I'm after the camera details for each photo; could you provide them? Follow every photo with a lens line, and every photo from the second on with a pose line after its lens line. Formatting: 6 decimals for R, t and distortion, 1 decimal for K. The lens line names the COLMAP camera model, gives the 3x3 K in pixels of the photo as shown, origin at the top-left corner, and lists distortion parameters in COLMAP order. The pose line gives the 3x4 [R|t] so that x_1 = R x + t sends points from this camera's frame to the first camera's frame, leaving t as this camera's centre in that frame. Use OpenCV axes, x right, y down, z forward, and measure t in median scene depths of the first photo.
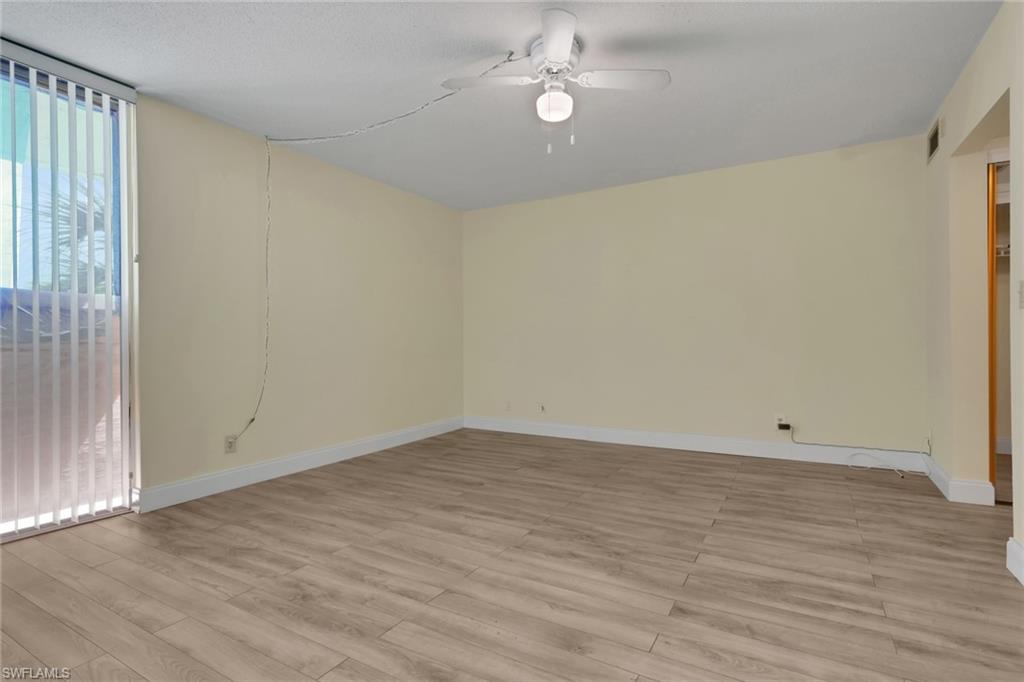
lens RADIAL K [[488.2, 0, 516.4], [0, 488.2, 343.9], [0, 0, 1]] dist [-0.001235, 0.000183]
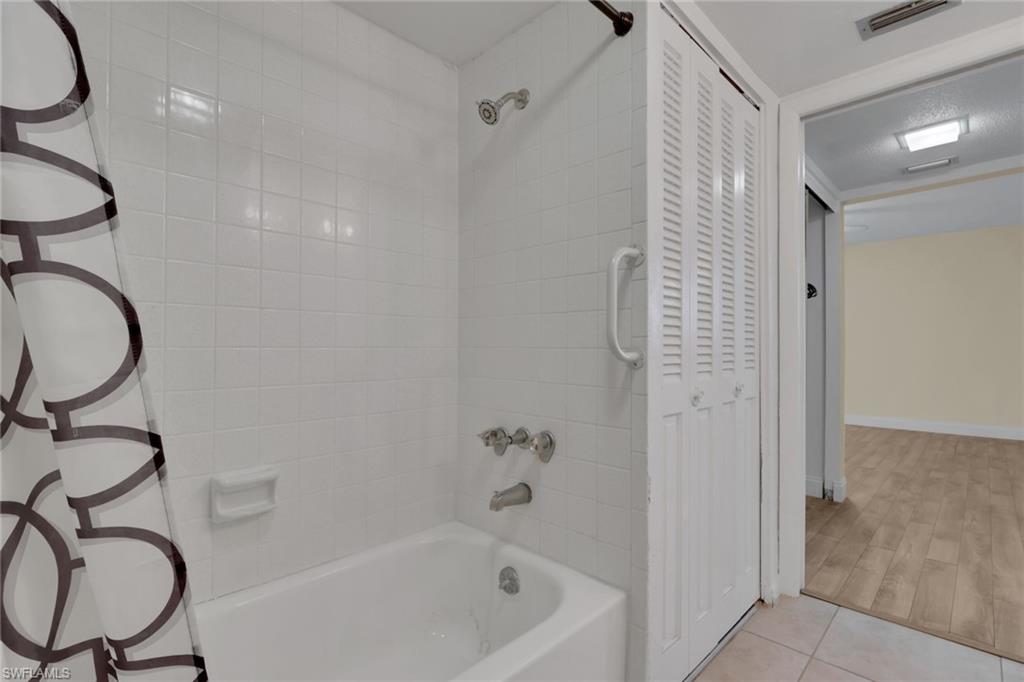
lens RADIAL K [[477.1, 0, 512.0], [0, 477.1, 341.0], [0, 0, 1]] dist [0.000449, 0.000160]
pose [[-0.255424, -0.014231, -0.966724, 2.448522], [-0.000156, 0.999892, -0.014678, -0.048798], [0.966829, -0.003598, -0.255399, 0.259517]]
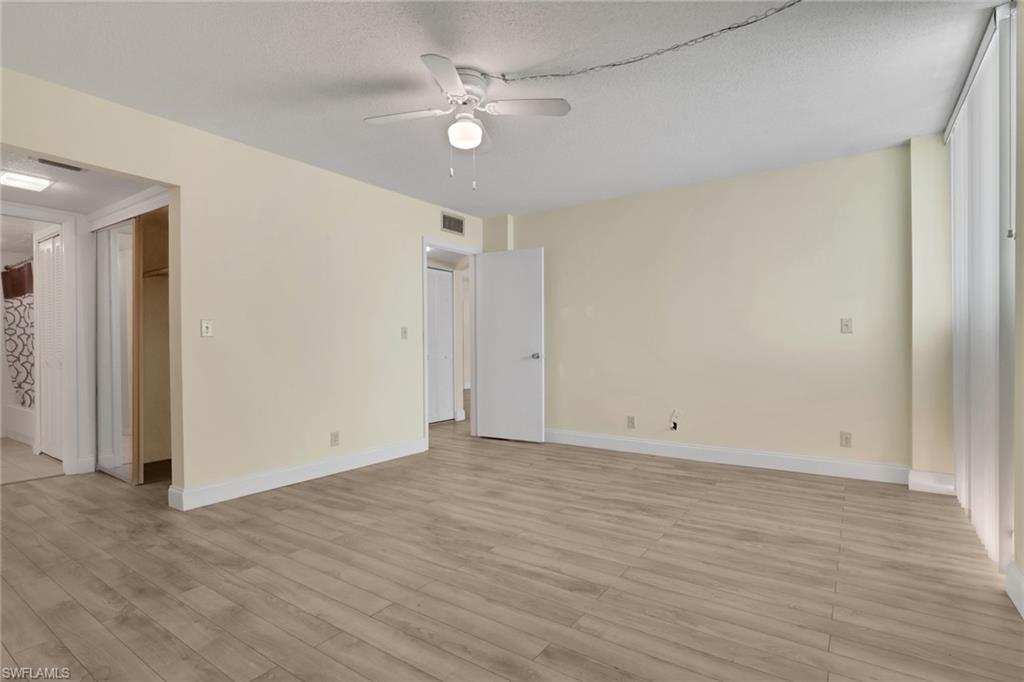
lens RADIAL K [[494.0, 0, 519.3], [0, 494.0, 343.8], [0, 0, 1]] dist [-0.002828, 0.000201]
pose [[-0.996852, 0.010068, 0.078637, -0.116249], [0.010158, 0.999948, 0.000753, -0.035036], [-0.078625, 0.001549, -0.996903, 2.036233]]
